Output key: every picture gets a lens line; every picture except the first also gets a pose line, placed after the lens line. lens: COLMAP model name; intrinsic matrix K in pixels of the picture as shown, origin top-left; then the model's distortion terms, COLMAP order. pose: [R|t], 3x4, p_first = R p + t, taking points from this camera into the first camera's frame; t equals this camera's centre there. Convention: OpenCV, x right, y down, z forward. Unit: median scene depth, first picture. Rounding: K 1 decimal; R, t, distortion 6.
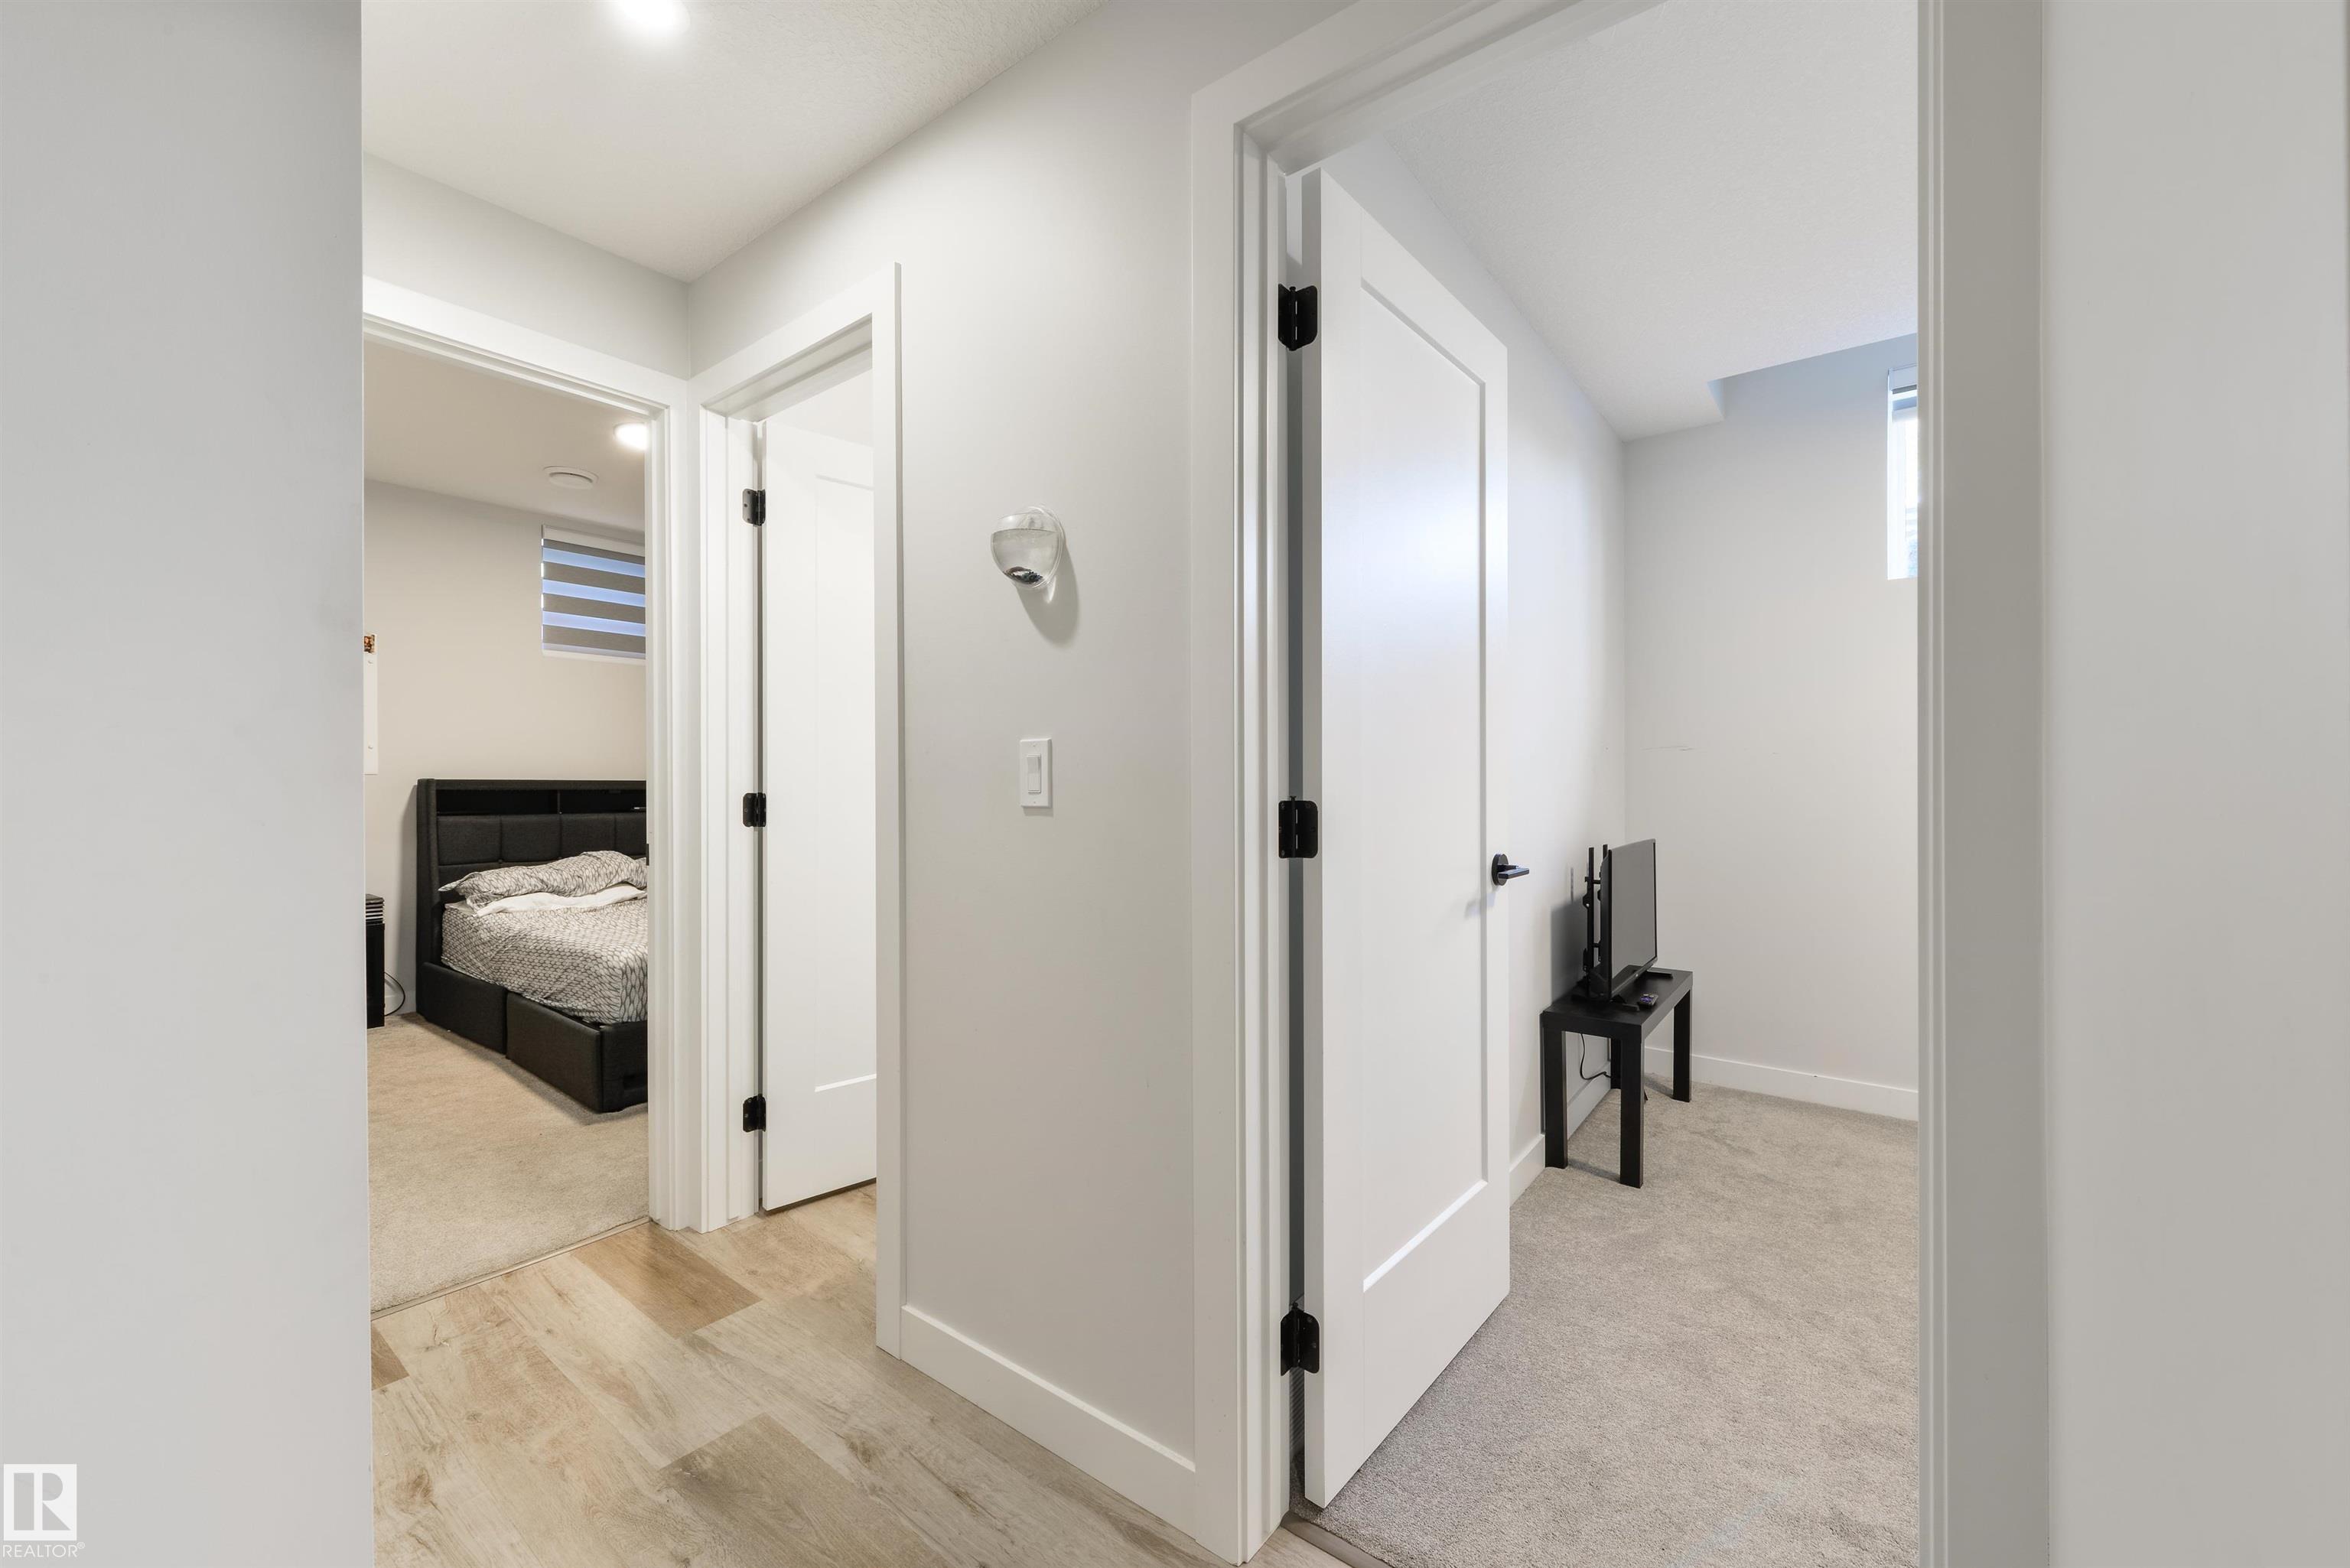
lens RADIAL K [[921.3, 0, 1186.4], [0, 921.3, 779.3], [0, 0, 1]] dist [0.006636, -0.004856]
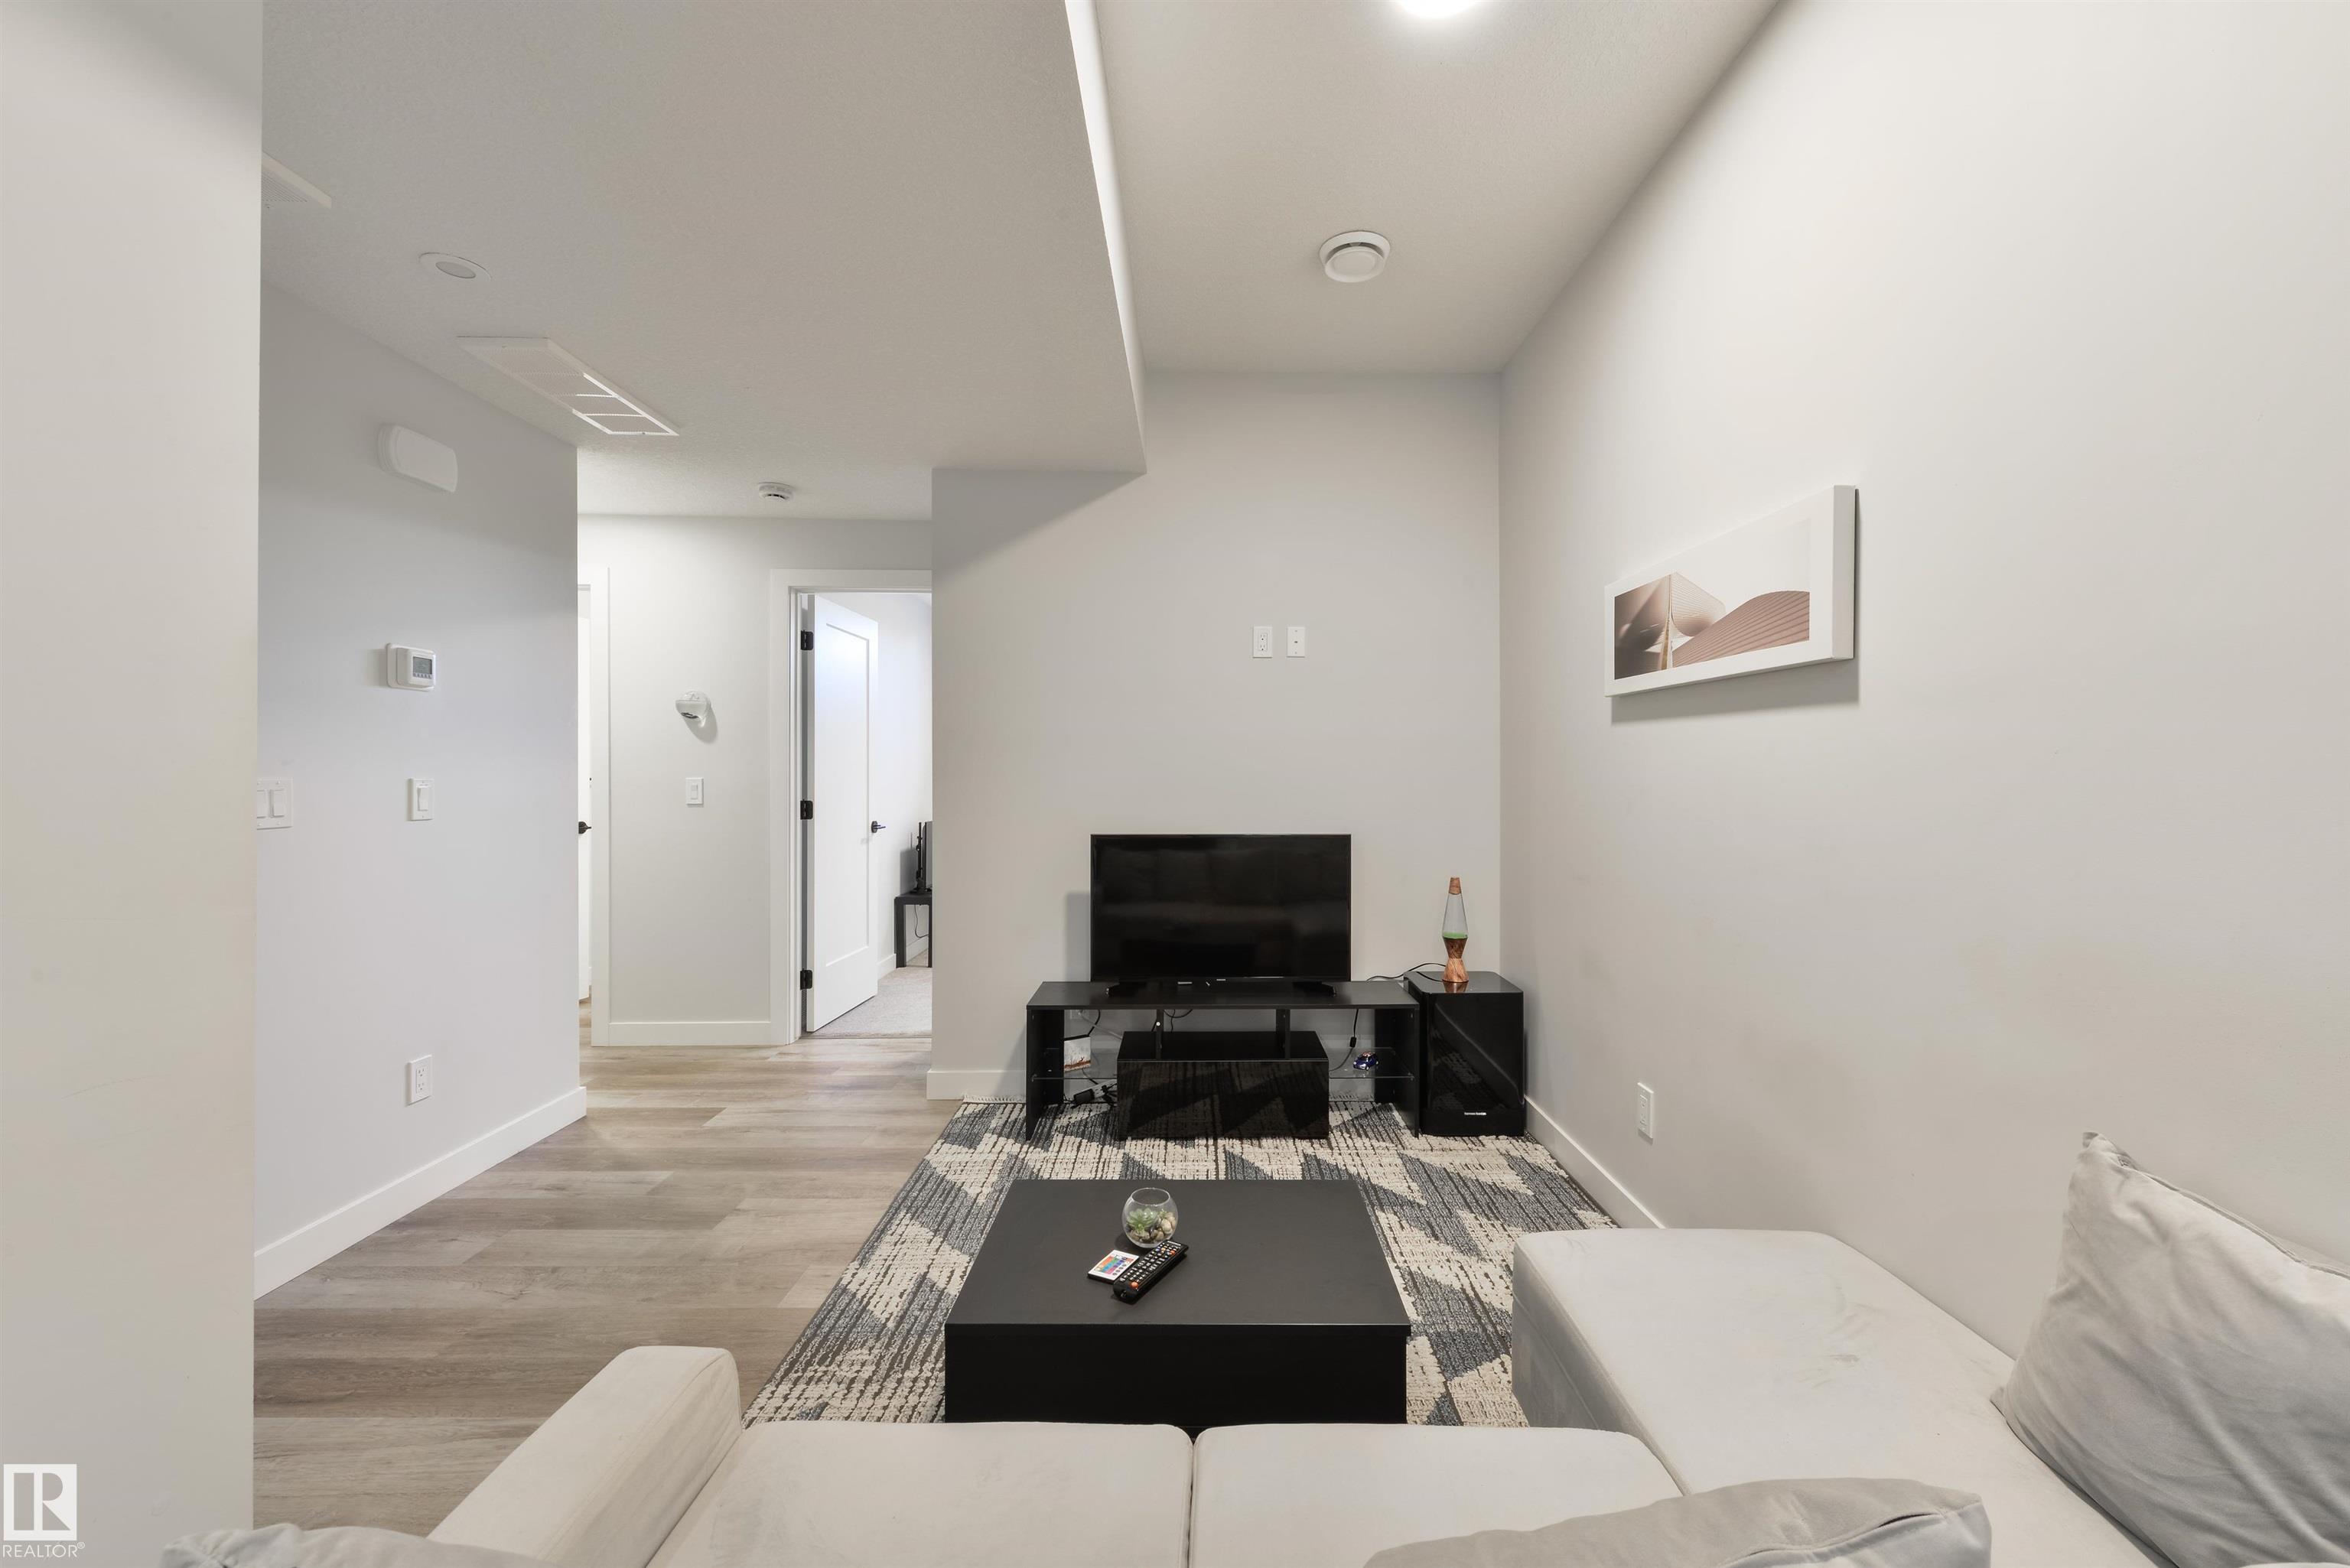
lens RADIAL K [[921.3, 0, 1186.4], [0, 921.3, 779.3], [0, 0, 1]] dist [0.006636, -0.004856]
pose [[0.800489, 0.002481, 0.599342, -0.542516], [-0.002977, 0.999996, -0.000164, -0.039146], [-0.599340, -0.001652, 0.800493, -1.698796]]
